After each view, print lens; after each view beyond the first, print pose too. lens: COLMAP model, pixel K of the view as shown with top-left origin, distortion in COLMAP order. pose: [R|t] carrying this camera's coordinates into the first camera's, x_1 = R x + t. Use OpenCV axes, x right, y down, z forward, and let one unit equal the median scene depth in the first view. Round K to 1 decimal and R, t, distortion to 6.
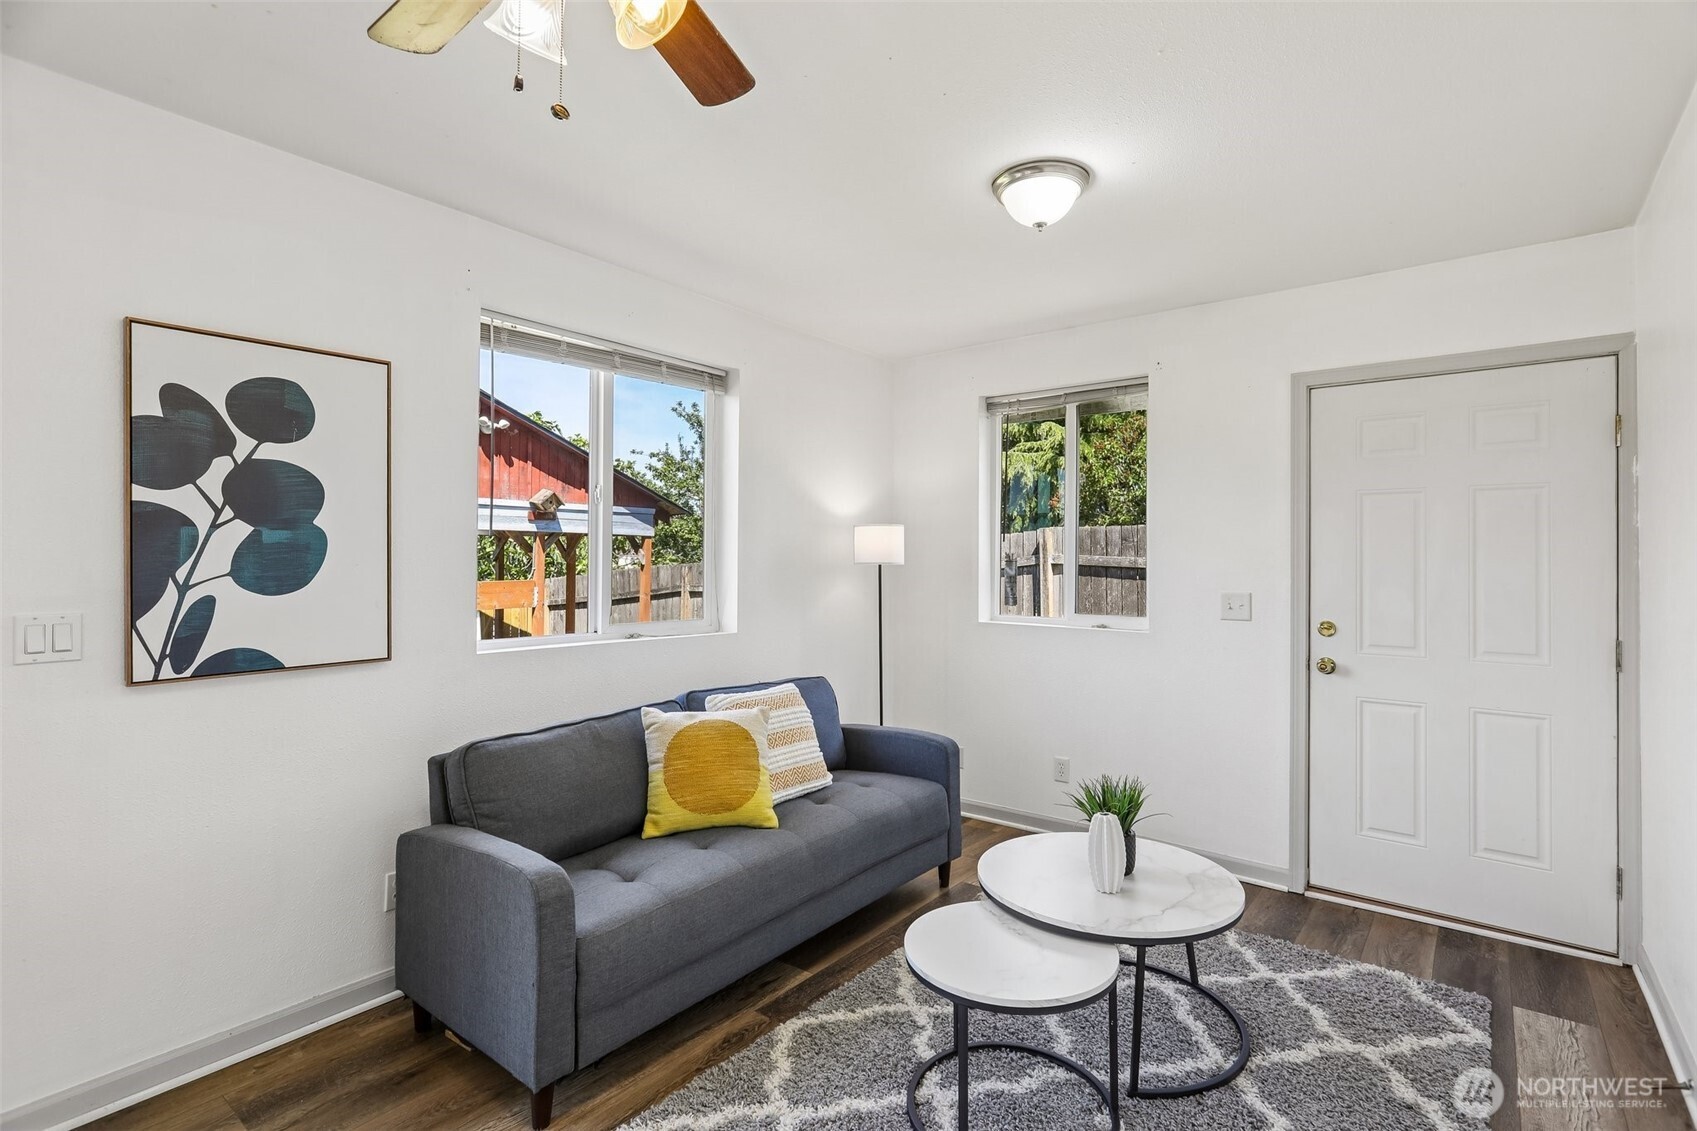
lens RADIAL K [[801.9, 0, 853.5], [0, 801.9, 556.3], [0, 0, 1]] dist [-0.003671, 0.005591]
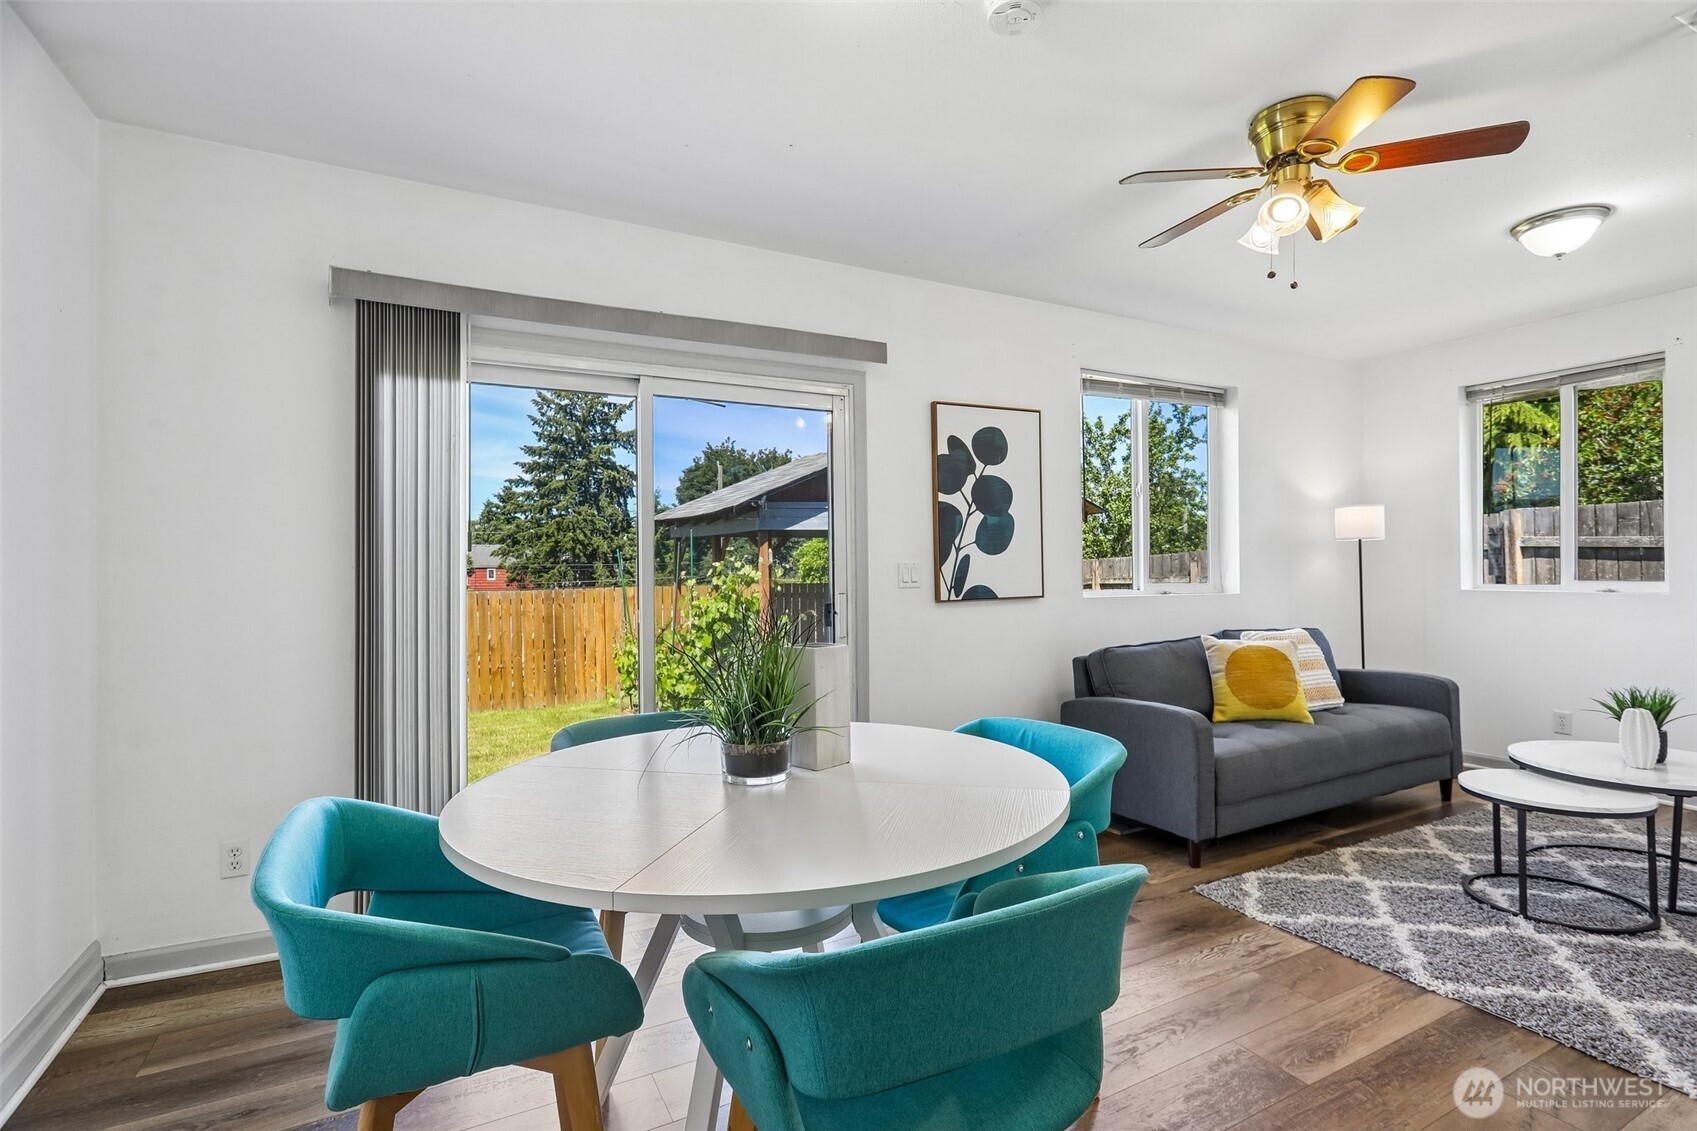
lens RADIAL K [[801.9, 0, 857.2], [0, 801.9, 567.0], [0, 0, 1]] dist [-0.003671, 0.005591]
pose [[0.913027, -0.013977, -0.407659, -0.258702], [0.015910, 0.999873, 0.001351, 0.059532], [0.407588, -0.007719, 0.913133, -0.593613]]
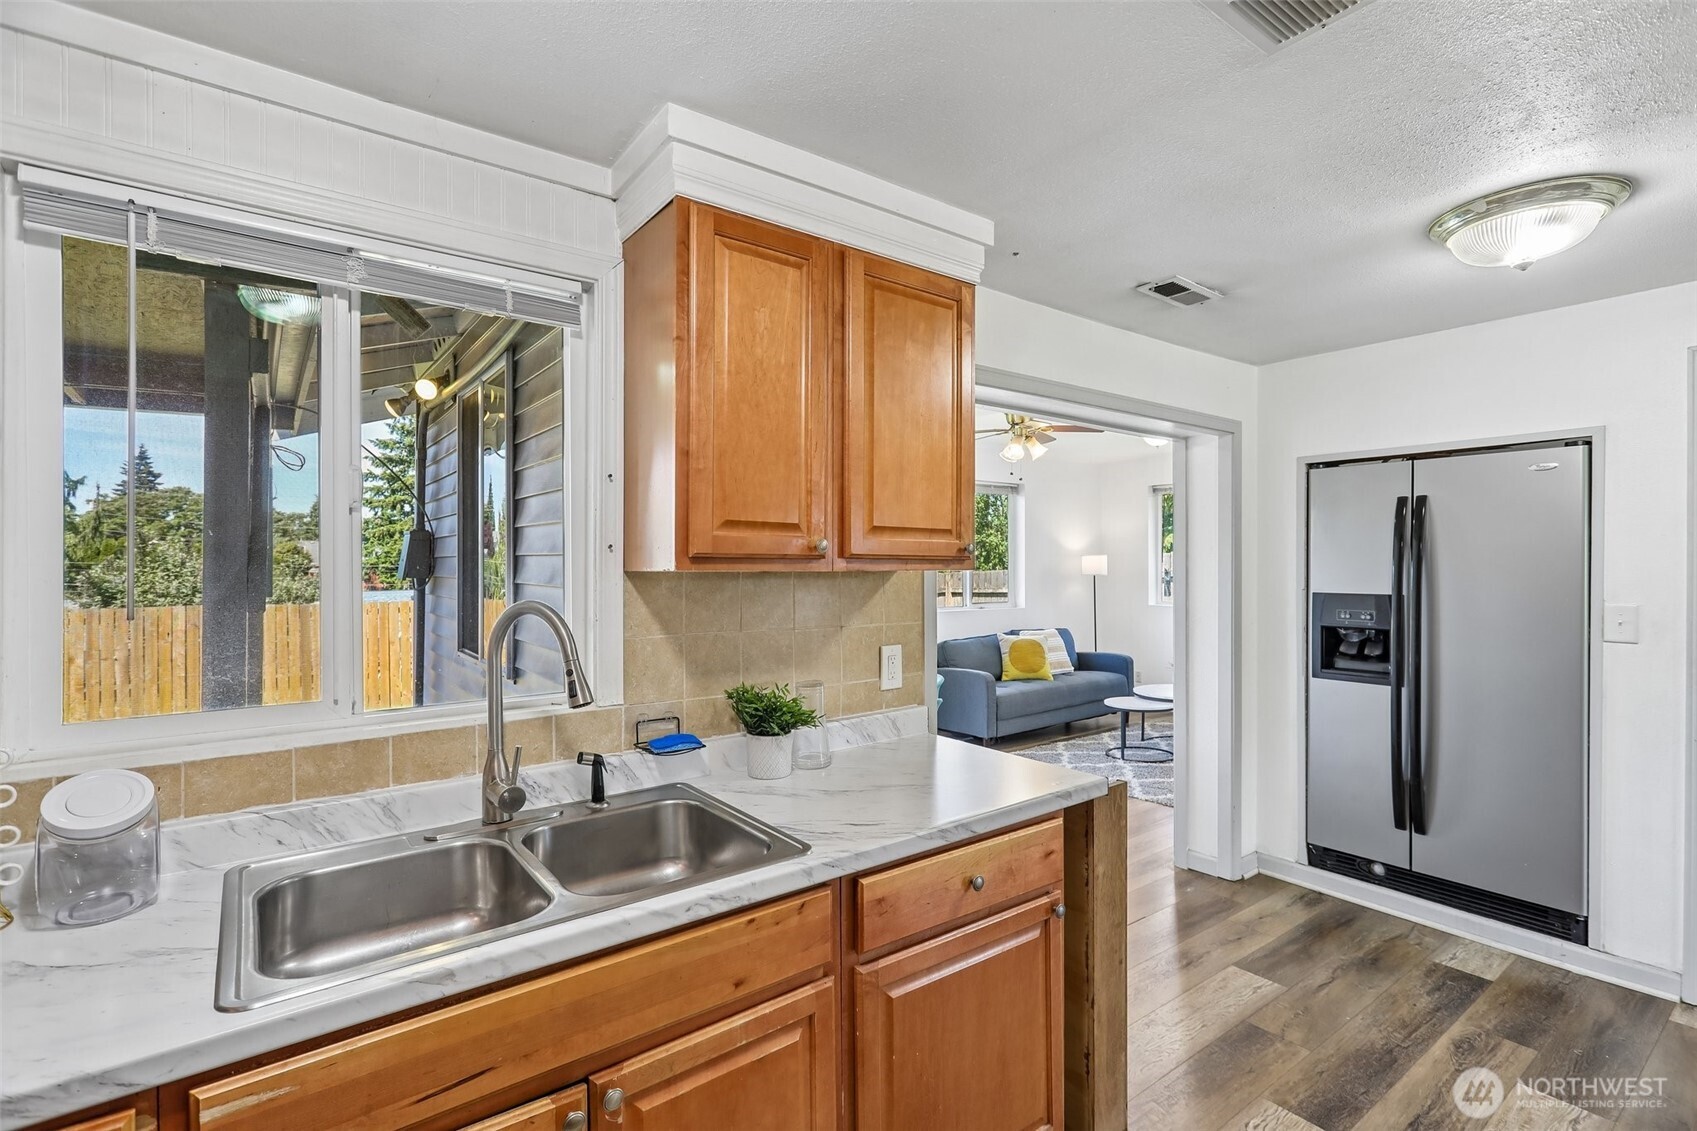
lens RADIAL K [[801.9, 0, 857.4], [0, 801.9, 565.6], [0, 0, 1]] dist [-0.003671, 0.005591]
pose [[0.968412, -0.008430, -0.249213, -0.063892], [0.009677, 0.999946, 0.003778, -0.041819], [0.249168, -0.006070, 0.968441, -1.681593]]
